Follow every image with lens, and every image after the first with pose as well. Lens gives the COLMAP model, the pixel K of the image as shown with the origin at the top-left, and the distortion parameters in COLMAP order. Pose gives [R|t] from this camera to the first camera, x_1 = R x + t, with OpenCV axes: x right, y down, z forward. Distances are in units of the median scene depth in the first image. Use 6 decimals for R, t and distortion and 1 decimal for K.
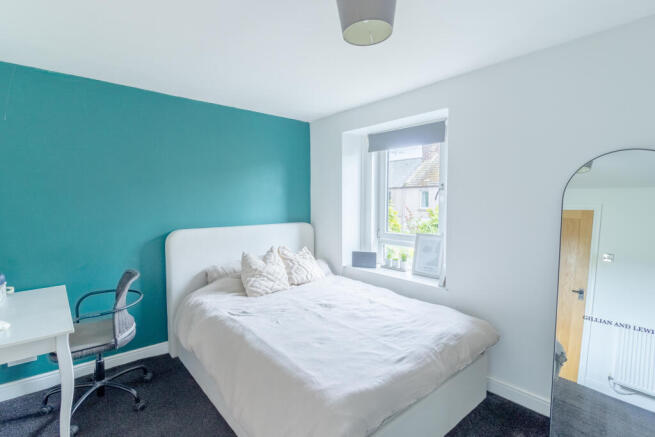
lens RADIAL K [[313.8, 0, 330.3], [0, 313.8, 217.1], [0, 0, 1]] dist [0.000894, 0.000089]
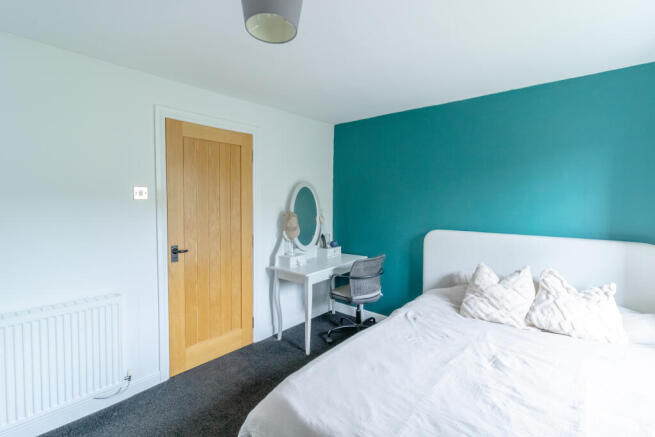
lens RADIAL K [[313.8, 0, 330.3], [0, 313.8, 217.1], [0, 0, 1]] dist [0.000894, 0.000089]
pose [[0.152259, 0.061492, -0.986426, 0.510289], [-0.056863, 0.996954, 0.053371, -0.036916], [0.986703, 0.047965, 0.155292, 0.474276]]
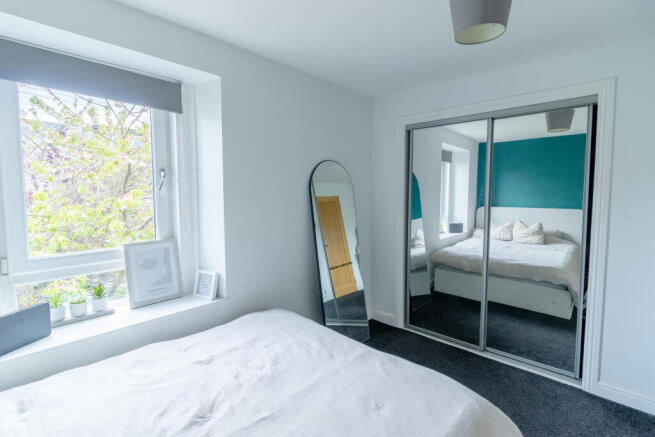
lens RADIAL K [[303.6, 0, 325.6], [0, 303.6, 209.7], [0, 0, 1]] dist [0.000269, 0.000020]
pose [[-0.088090, -0.065890, 0.993931, -0.410474], [0.057113, 0.995834, 0.071078, -0.043645], [-0.994474, 0.063027, -0.083960, 0.740035]]
